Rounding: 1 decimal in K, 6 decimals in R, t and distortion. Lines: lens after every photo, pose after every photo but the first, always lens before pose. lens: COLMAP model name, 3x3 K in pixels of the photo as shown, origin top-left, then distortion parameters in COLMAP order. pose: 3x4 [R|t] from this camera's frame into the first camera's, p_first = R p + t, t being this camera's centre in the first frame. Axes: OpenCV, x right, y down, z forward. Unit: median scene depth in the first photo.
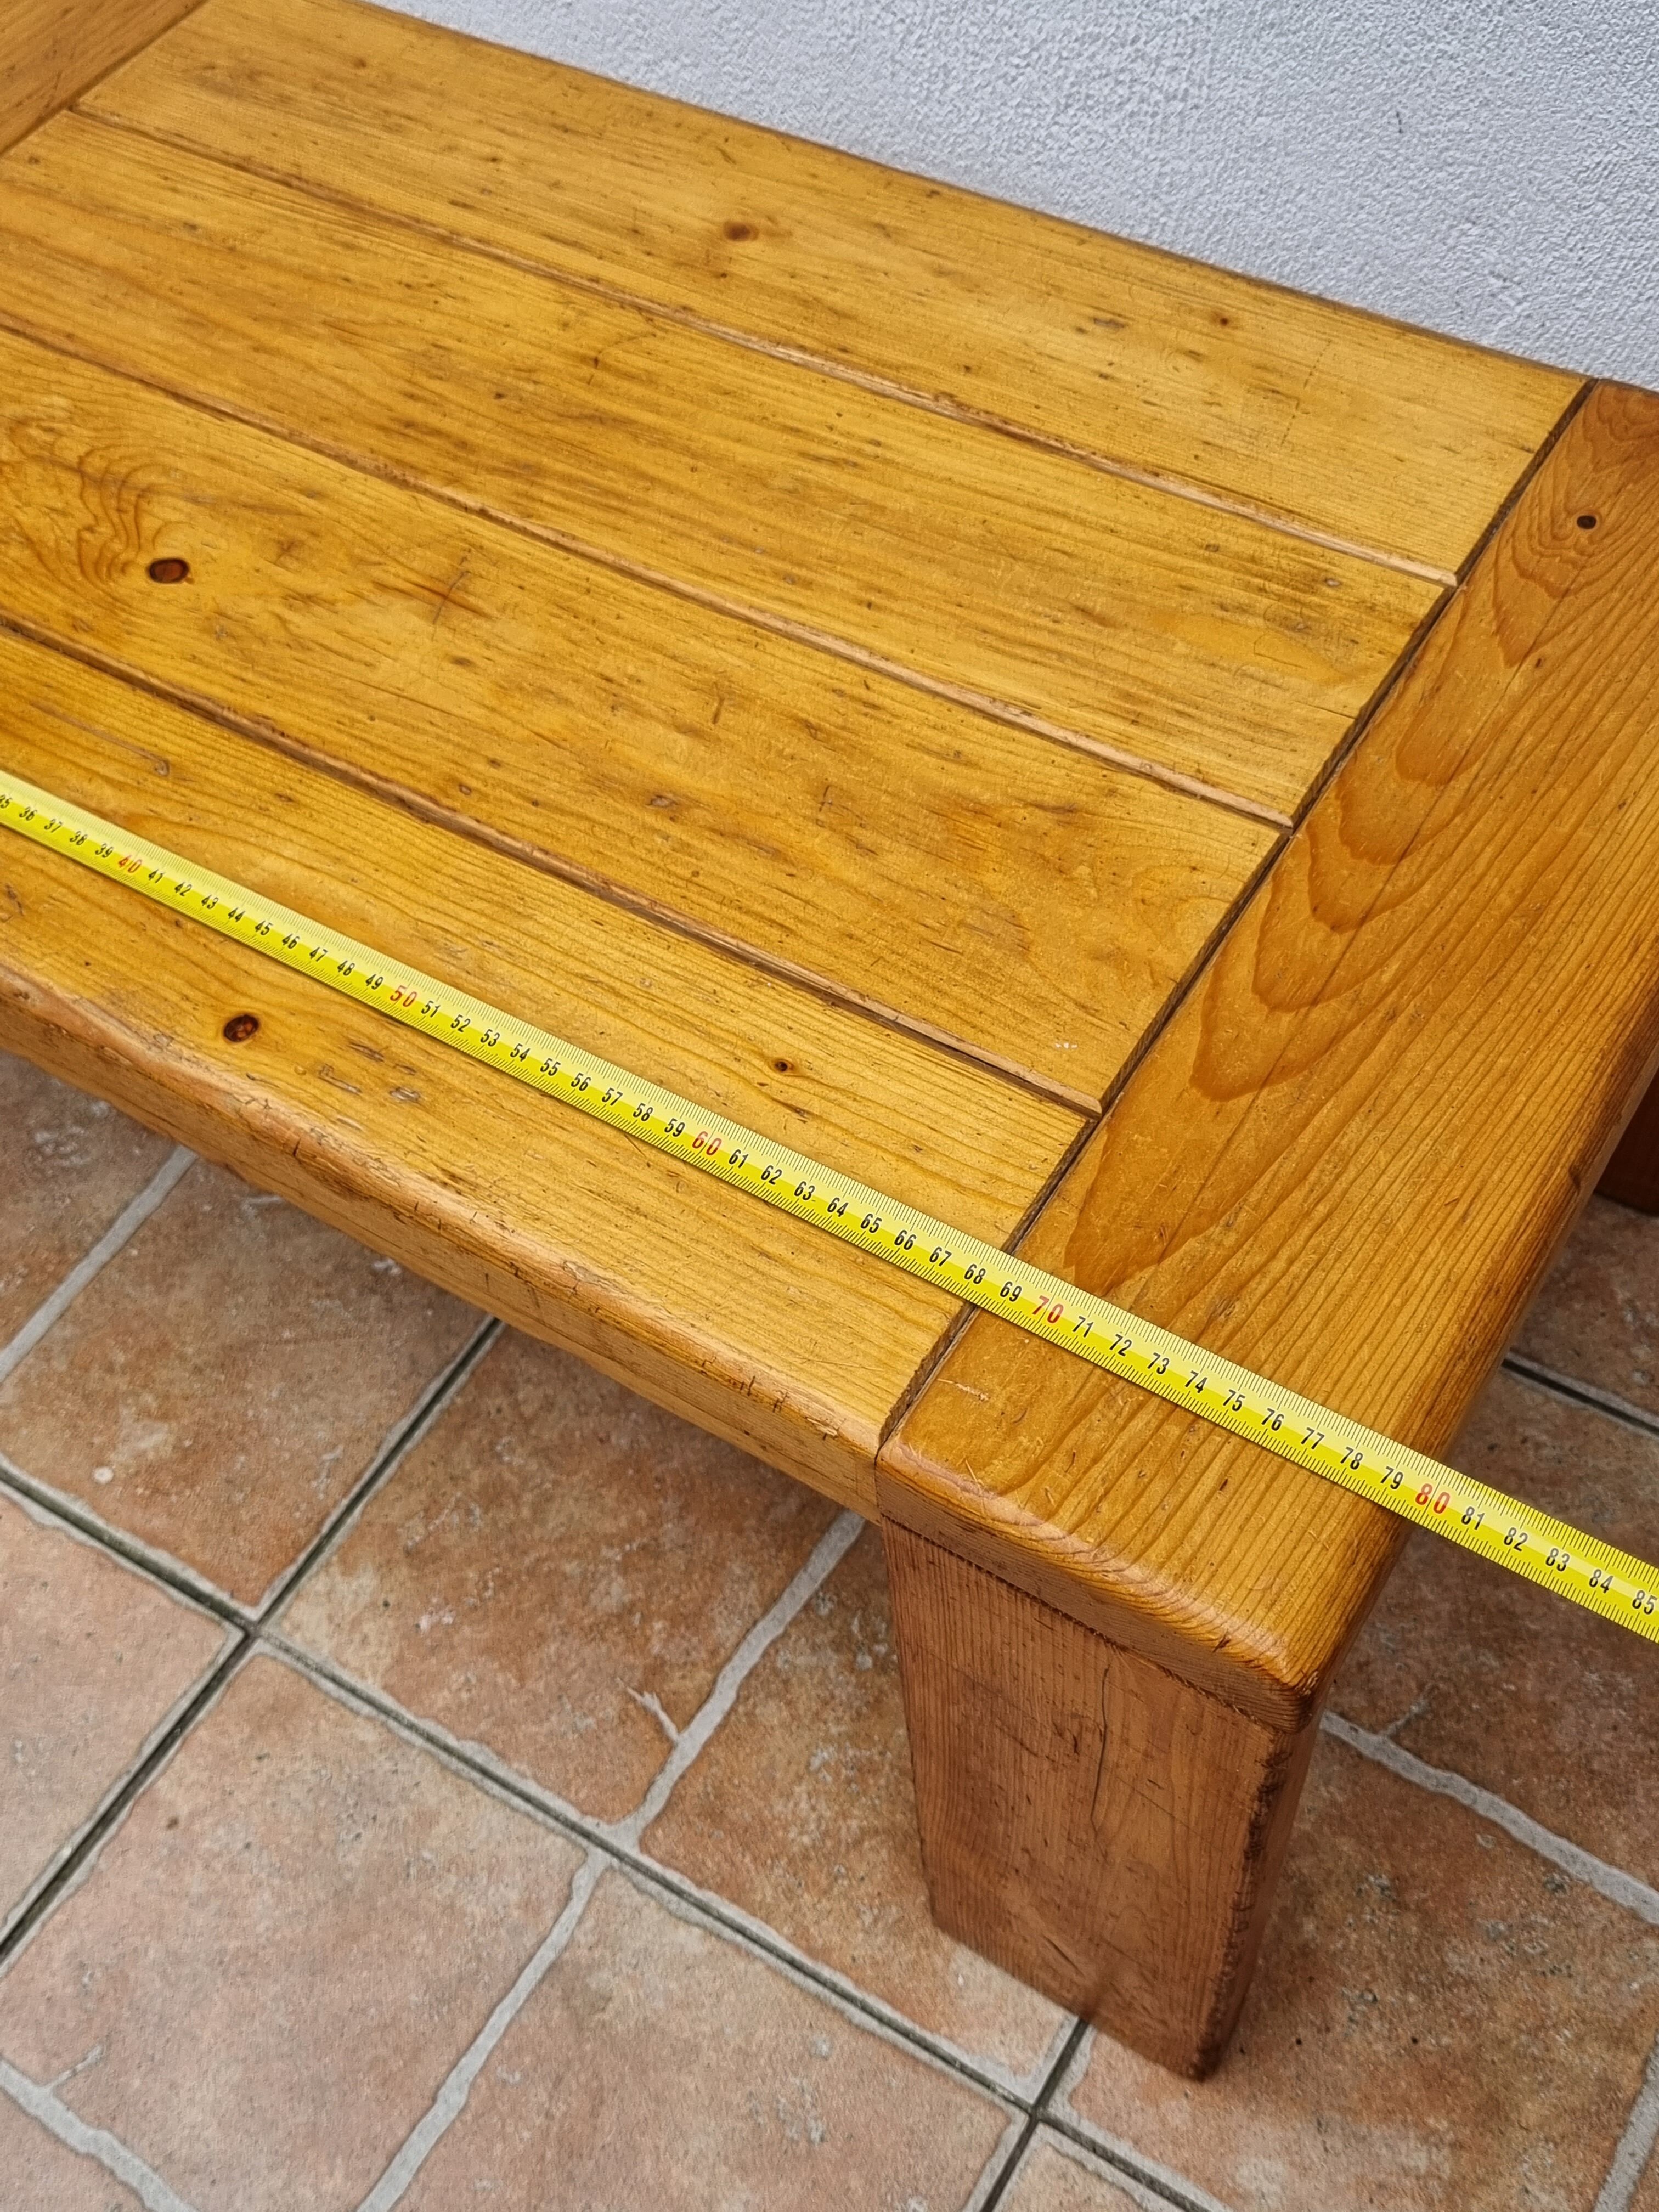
lens RADIAL K [[2569.5, 0, 948.9], [0, 2569.5, 1030.4], [0, 0, 1]] dist [0.015441, -0.004119]
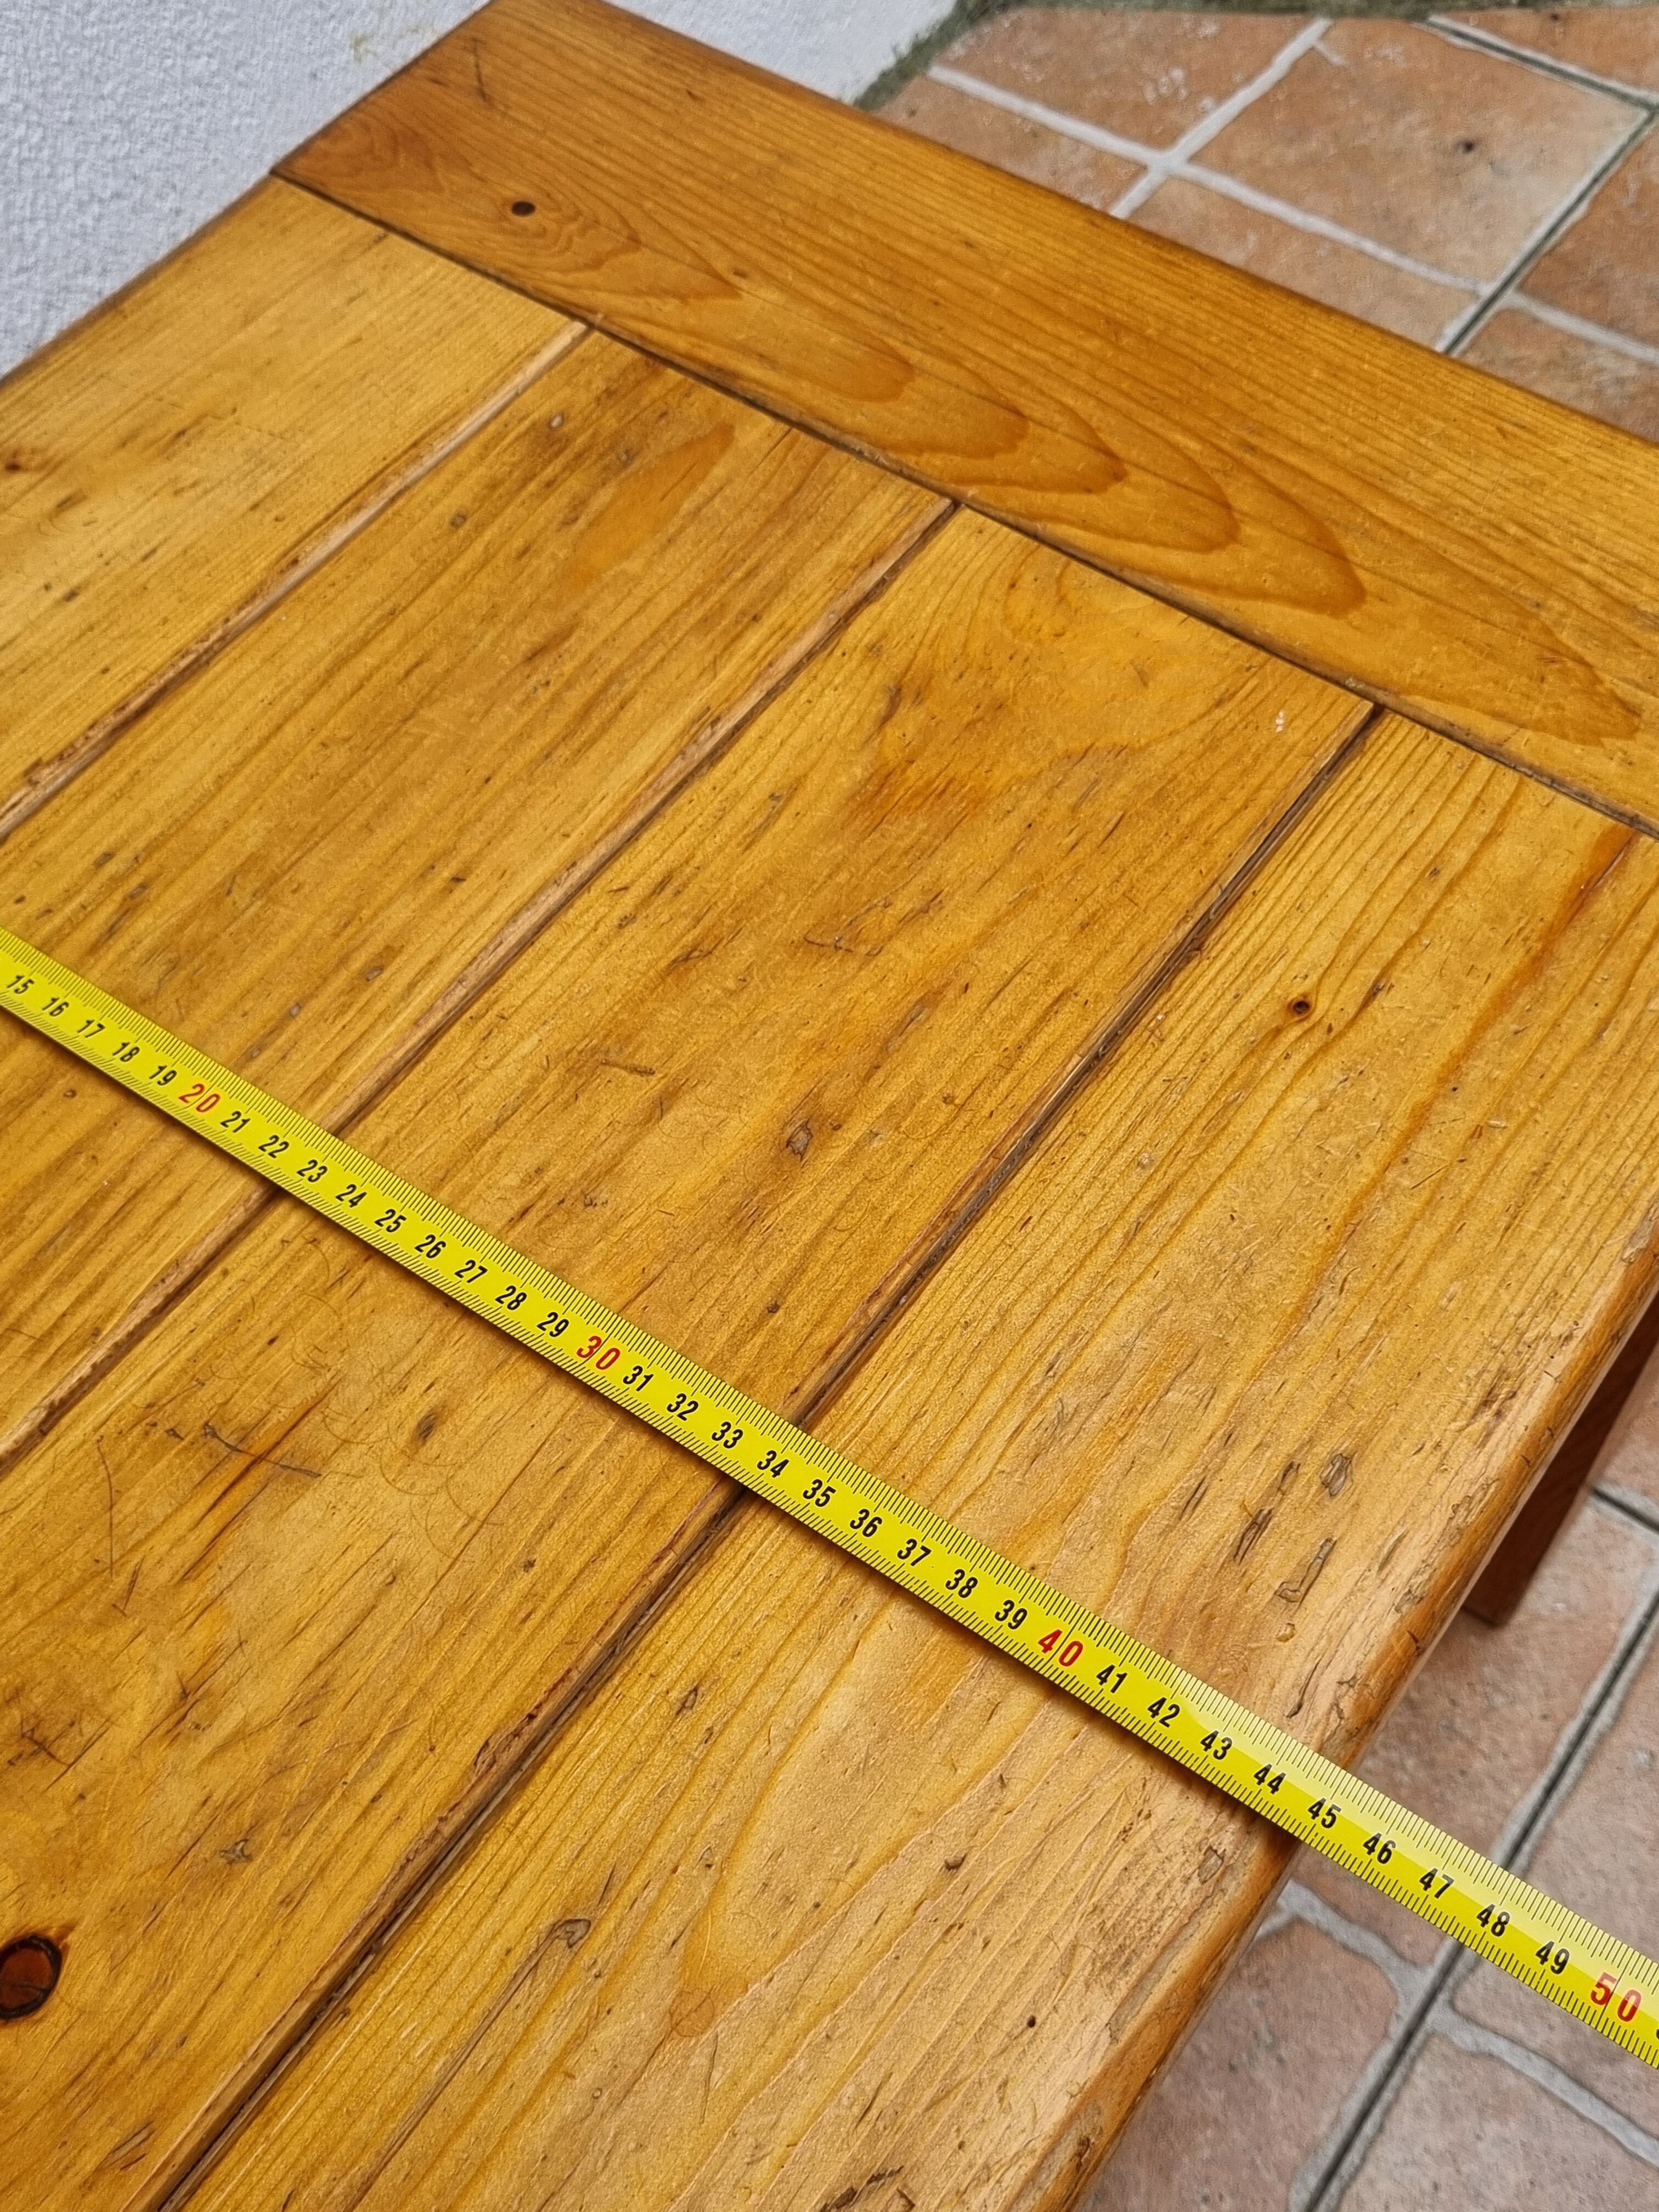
lens RADIAL K [[2489.1, 0, 781.9], [0, 2489.1, 1043.5], [0, 0, 1]] dist [0.015962, -0.003291]
pose [[0.091185, -0.779758, 0.619405, -0.469598], [0.803189, 0.425292, 0.417151, -0.355423], [-0.588705, 0.459461, 0.665073, 0.529748]]
